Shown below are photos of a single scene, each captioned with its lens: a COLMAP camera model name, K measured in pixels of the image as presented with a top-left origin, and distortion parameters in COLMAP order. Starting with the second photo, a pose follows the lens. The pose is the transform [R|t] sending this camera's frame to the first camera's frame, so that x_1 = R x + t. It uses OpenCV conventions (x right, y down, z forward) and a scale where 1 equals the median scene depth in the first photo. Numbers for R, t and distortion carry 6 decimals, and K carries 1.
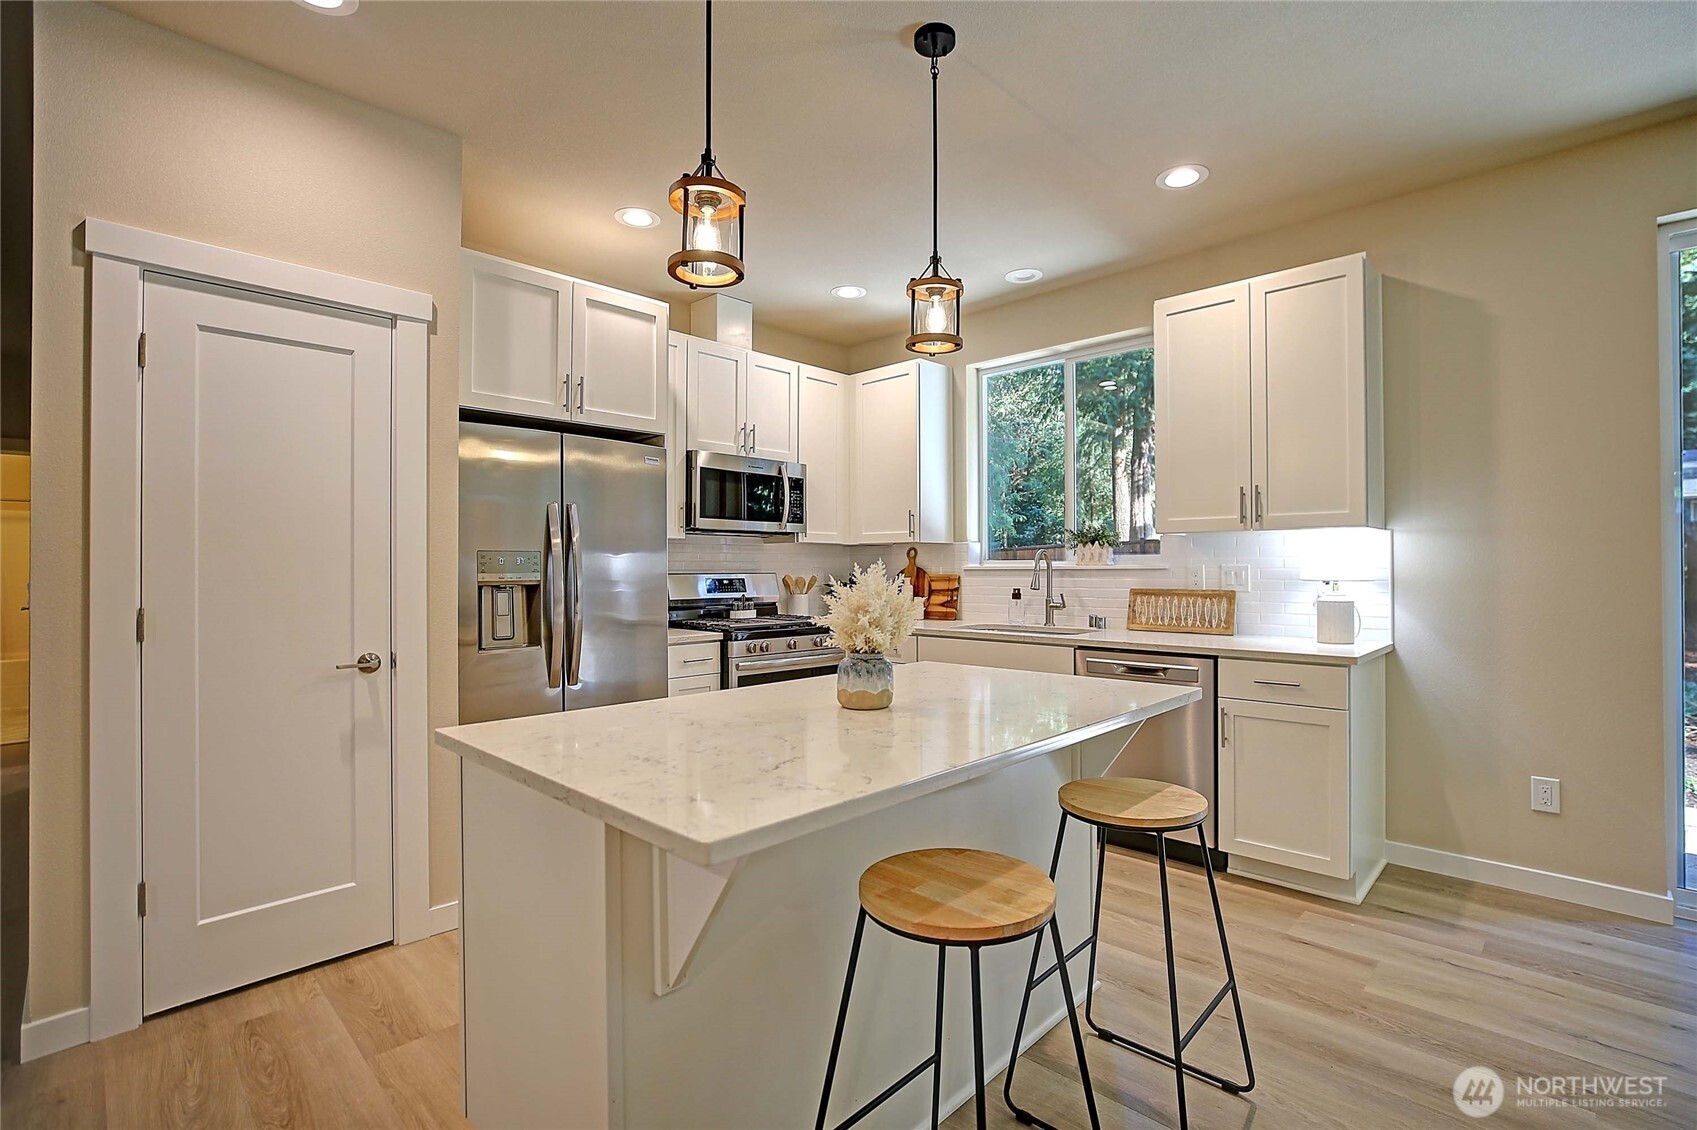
lens RADIAL K [[788.2, 0, 851.5], [0, 788.2, 561.9], [0, 0, 1]] dist [-0.026108, 0.005999]
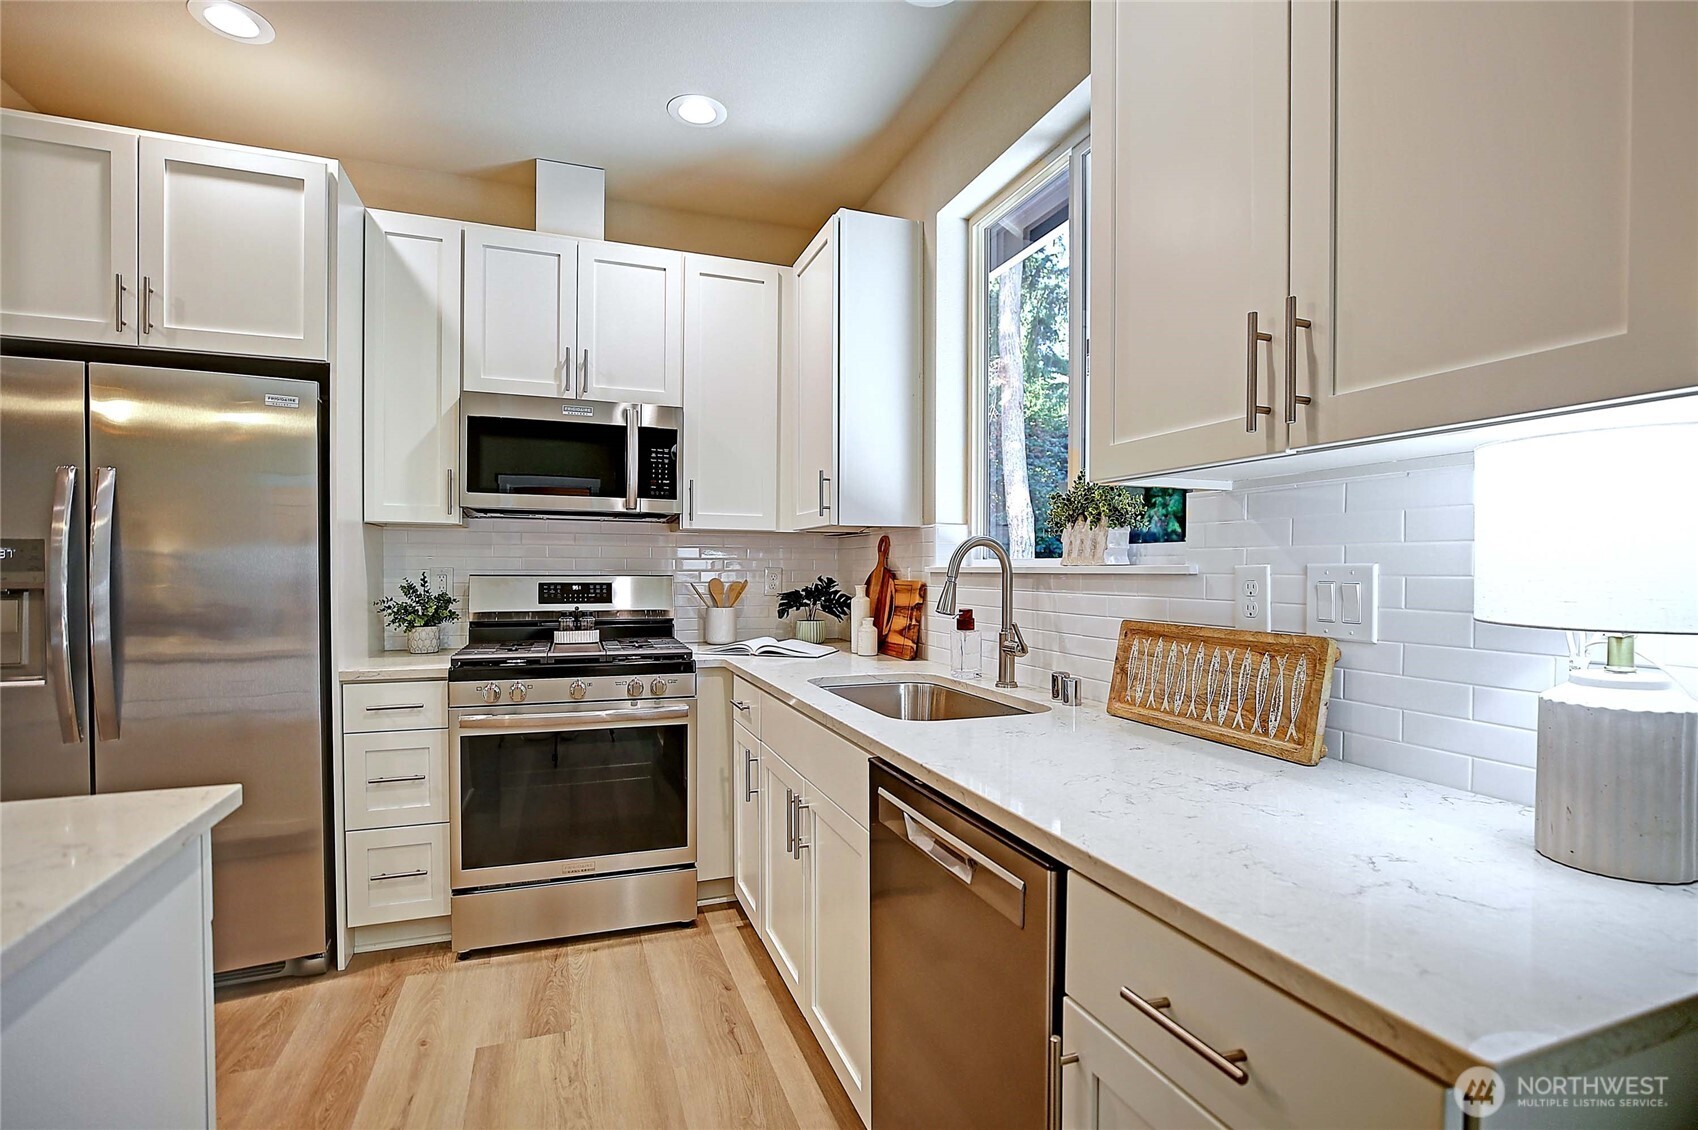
lens RADIAL K [[788.7, 0, 880.8], [0, 788.7, 587.9], [0, 0, 1]] dist [-0.026108, 0.005999]
pose [[0.904333, 0.017247, -0.426479, 0.379422], [-0.004620, 0.999520, 0.030624, 0.003371], [0.426802, -0.025724, 0.903979, 0.503689]]
